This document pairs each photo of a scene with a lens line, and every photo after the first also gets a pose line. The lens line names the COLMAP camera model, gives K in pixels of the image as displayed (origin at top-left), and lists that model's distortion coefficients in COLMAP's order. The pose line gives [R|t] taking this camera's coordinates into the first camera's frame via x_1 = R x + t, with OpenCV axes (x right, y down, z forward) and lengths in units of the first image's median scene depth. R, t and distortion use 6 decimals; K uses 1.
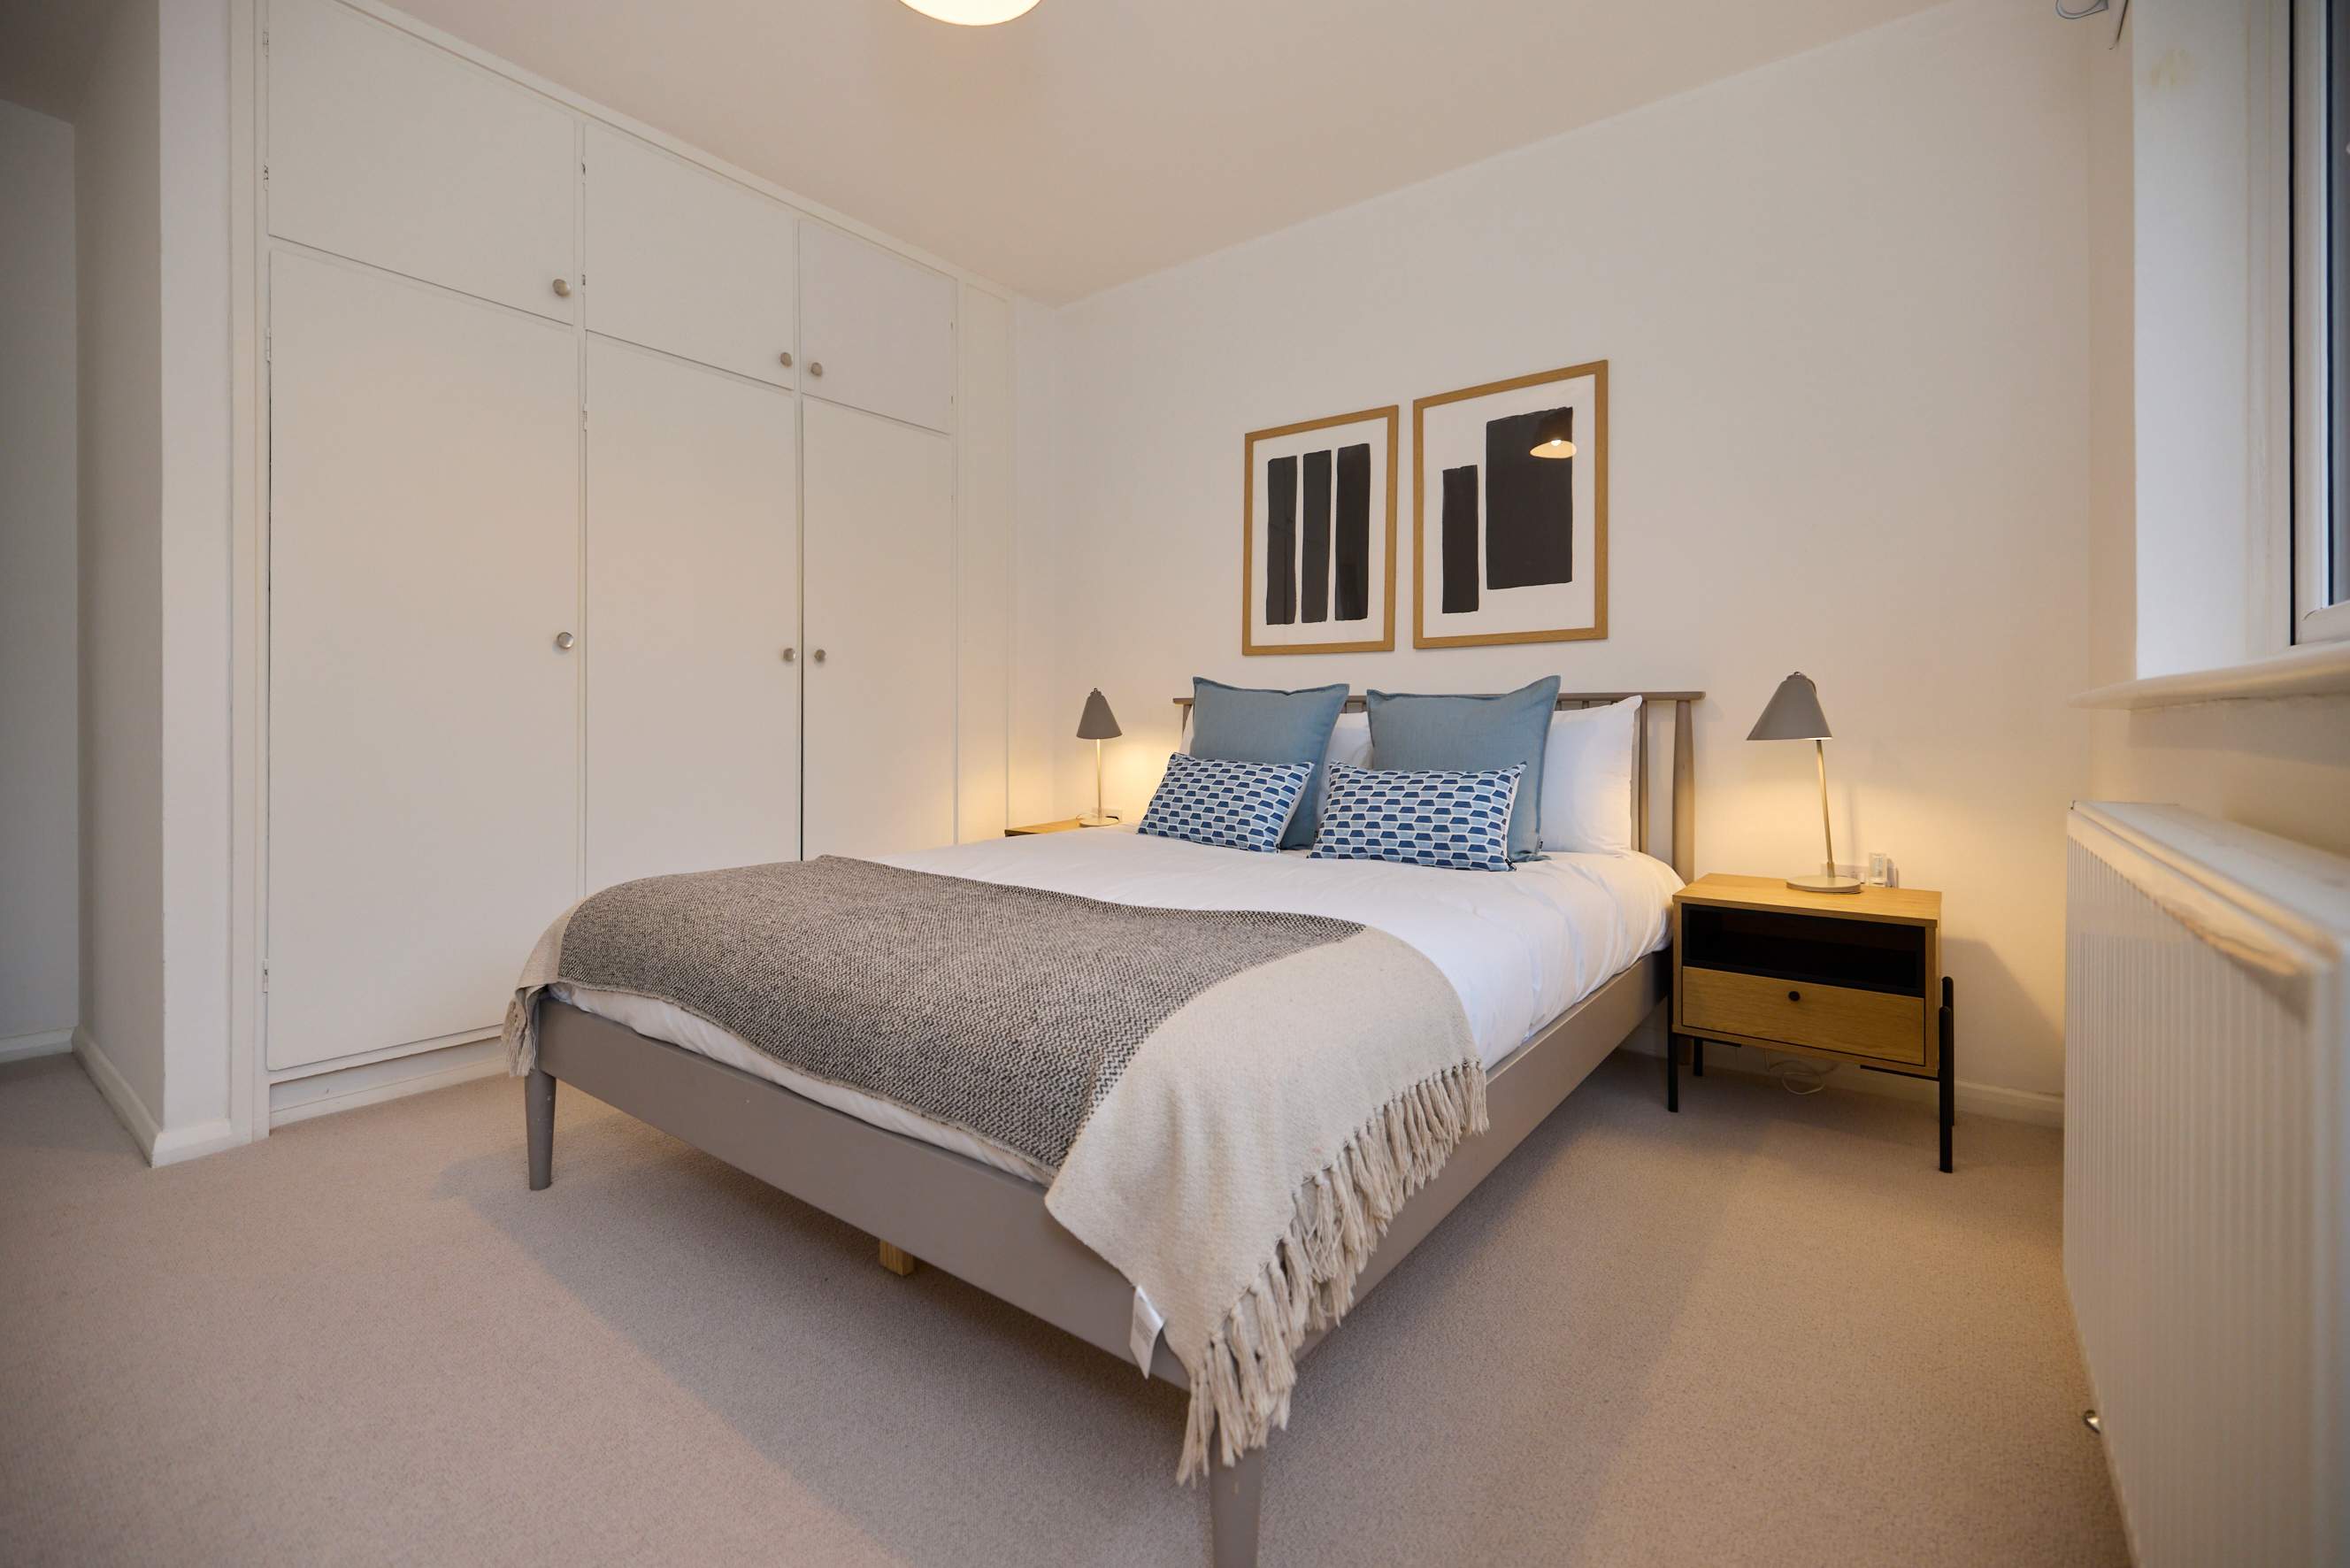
lens RADIAL K [[1011.7, 0, 1170.3], [0, 1011.7, 727.8], [0, 0, 1]] dist [-0.000131, -0.000091]
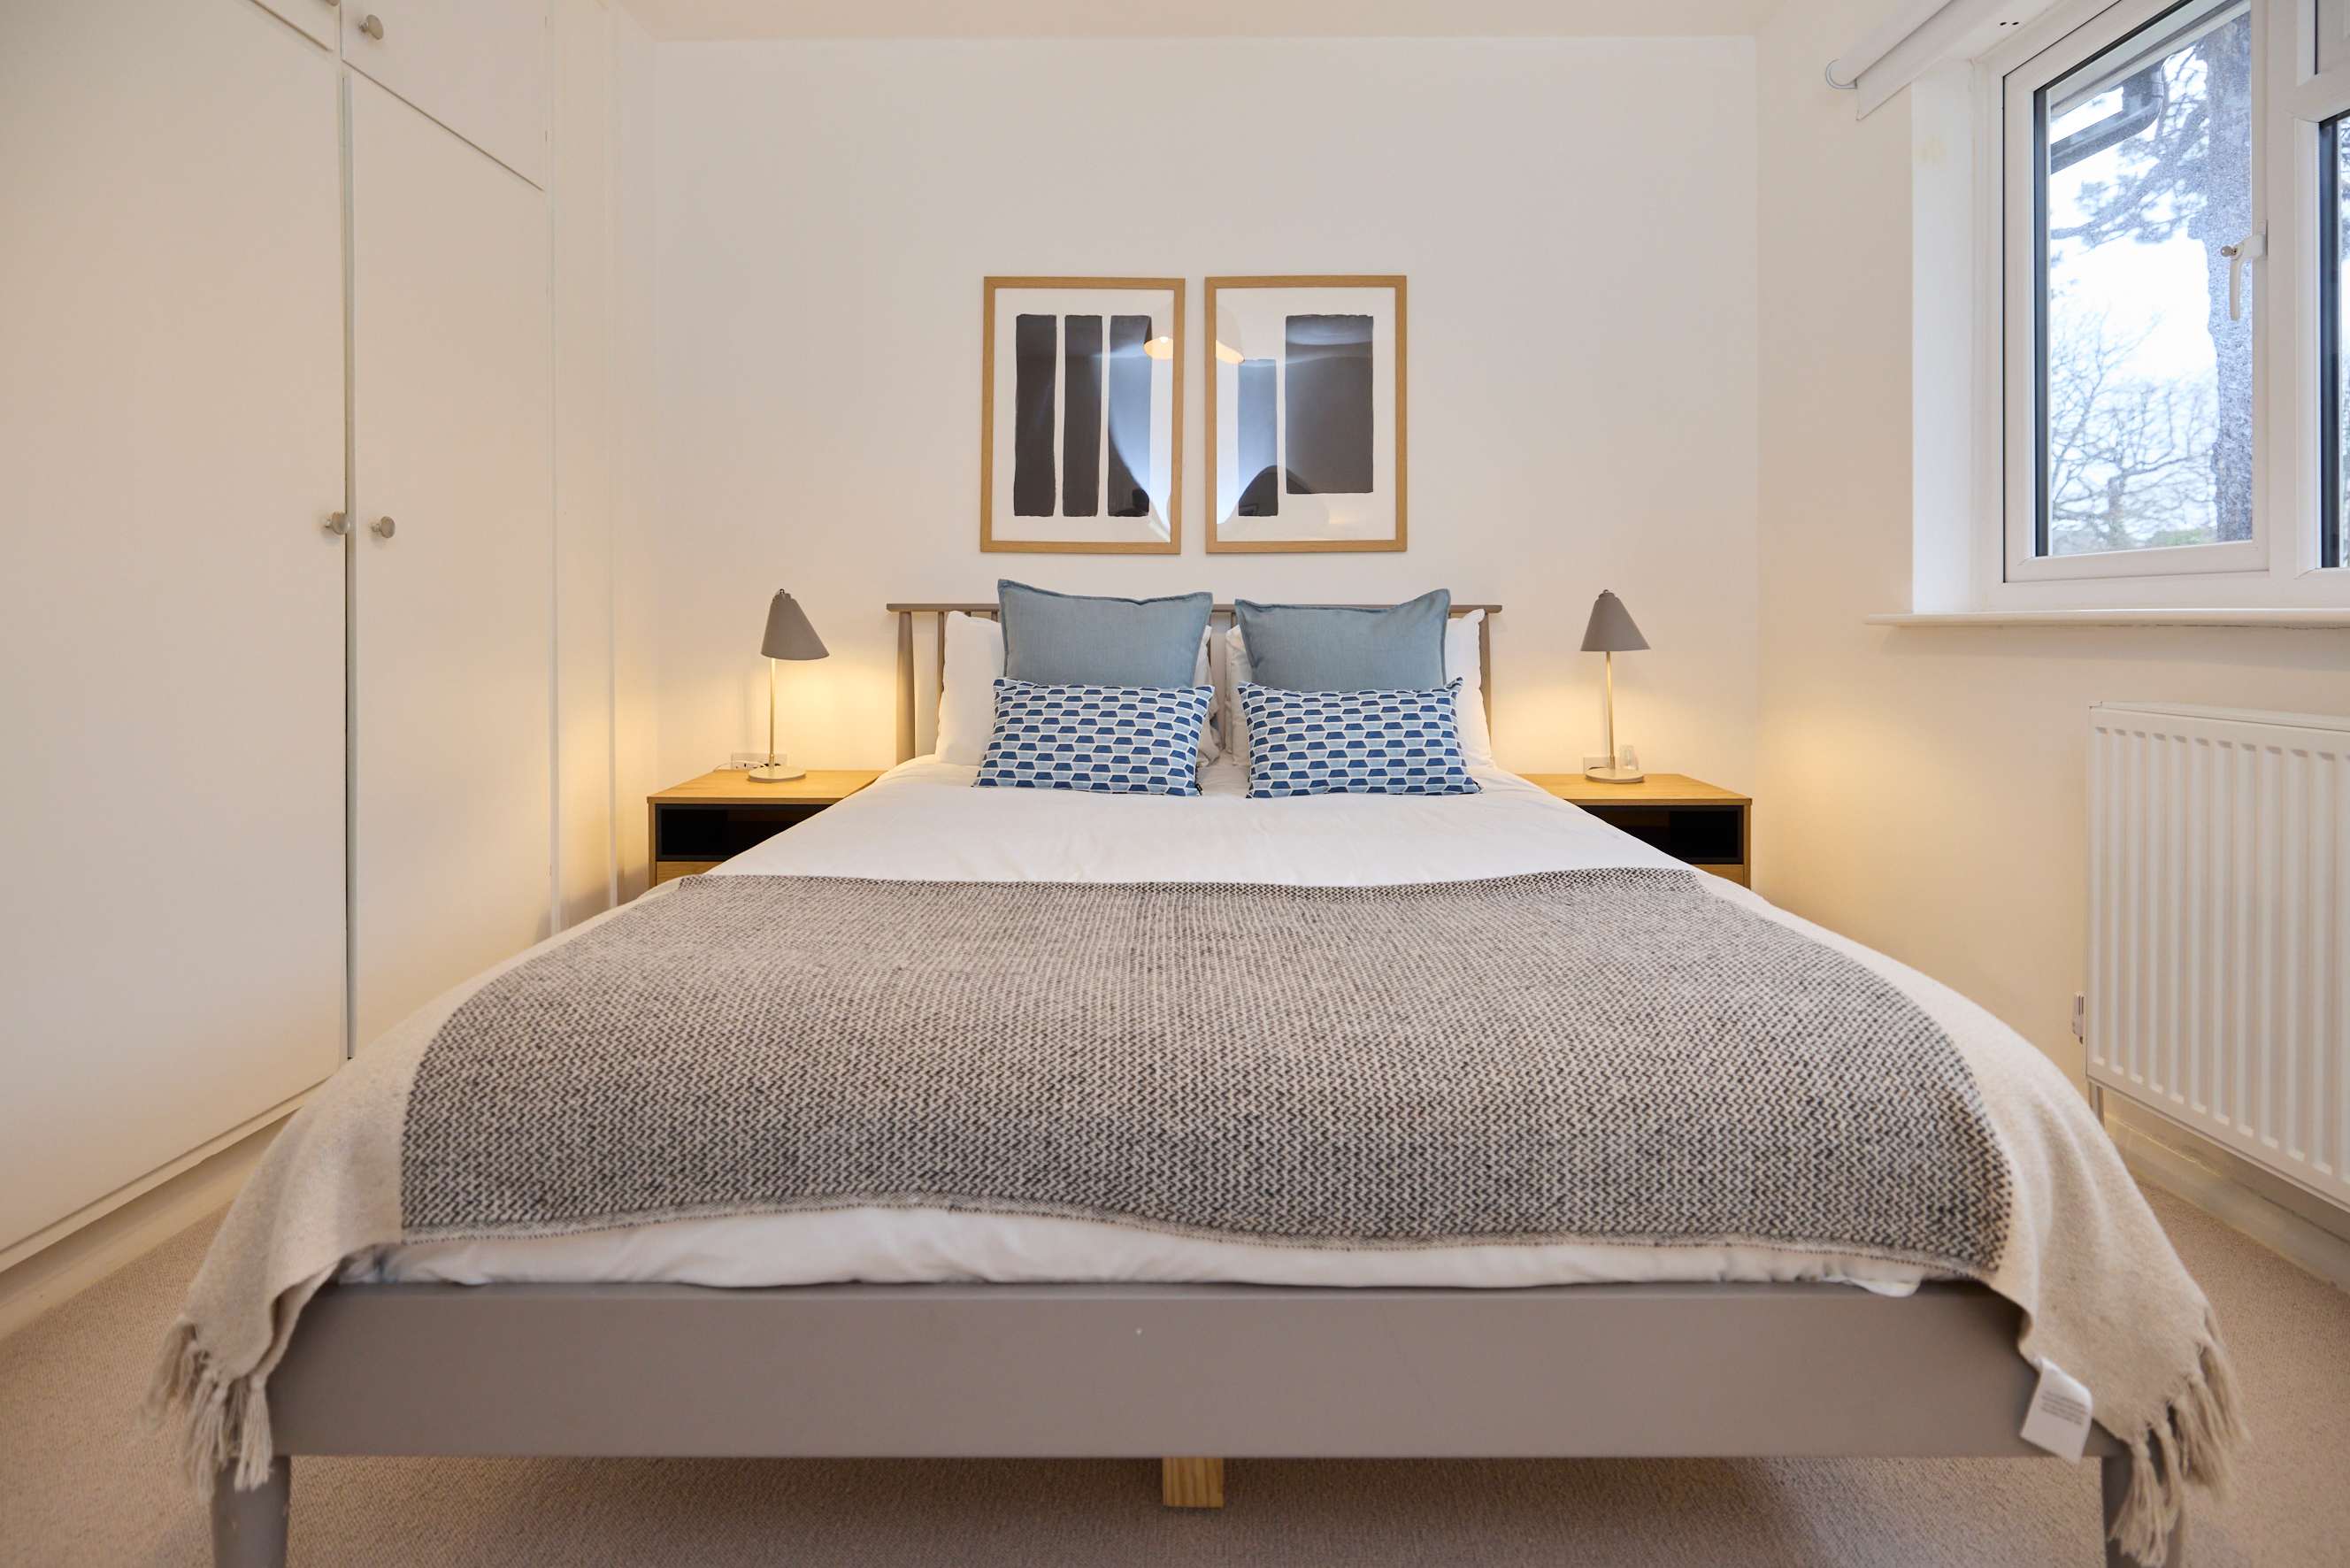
lens RADIAL K [[1087.6, 0, 1186.9], [0, 1087.6, 634.9], [0, 0, 1]] dist [-0.002308, -0.000944]
pose [[0.799787, -0.008770, 0.600220, -0.395193], [0.005571, 0.999959, 0.007187, -0.013397], [-0.600258, -0.002404, 0.799803, 0.259617]]
